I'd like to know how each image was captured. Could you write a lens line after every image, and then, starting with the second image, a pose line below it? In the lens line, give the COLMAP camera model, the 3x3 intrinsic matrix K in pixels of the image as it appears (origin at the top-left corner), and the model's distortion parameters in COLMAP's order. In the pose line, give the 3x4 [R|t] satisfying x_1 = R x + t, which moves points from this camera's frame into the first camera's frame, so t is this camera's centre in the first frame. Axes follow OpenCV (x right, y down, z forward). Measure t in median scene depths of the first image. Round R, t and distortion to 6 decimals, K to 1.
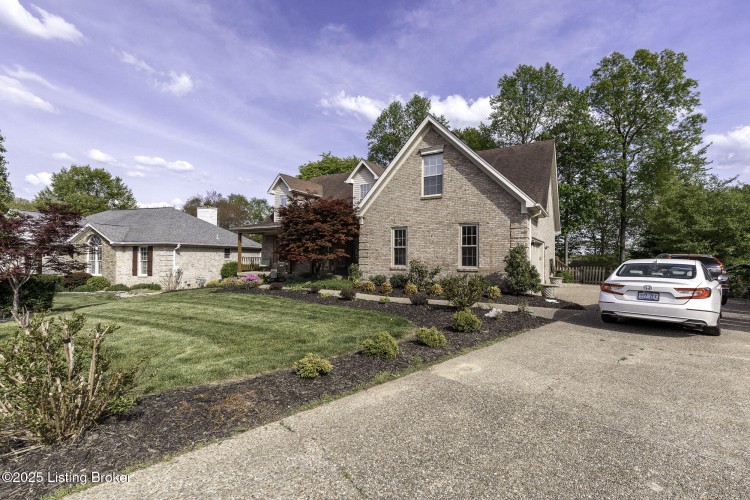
lens RADIAL K [[346.7, 0, 377.0], [0, 346.7, 246.3], [0, 0, 1]] dist [0.014389, -0.000643]
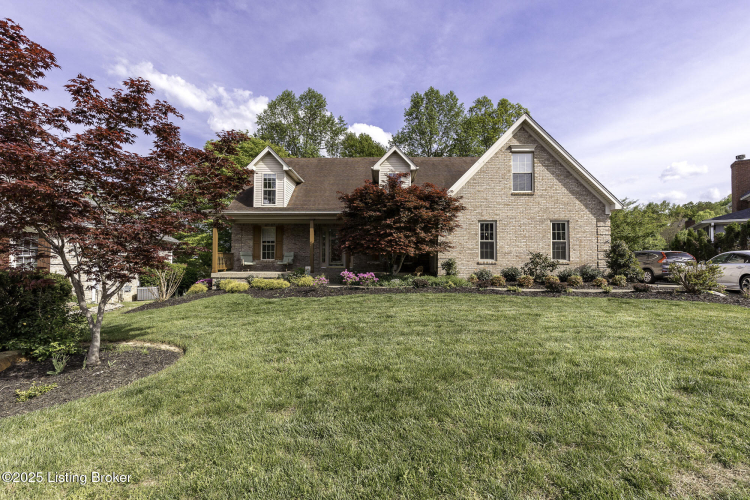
lens RADIAL K [[346.7, 0, 389.2], [0, 346.7, 261.4], [0, 0, 1]] dist [0.014389, -0.000643]
pose [[0.859910, -0.000170, 0.510446, -0.707611], [-0.014509, 0.999588, 0.024776, 0.041599], [-0.510239, -0.028711, 0.859553, 0.295380]]
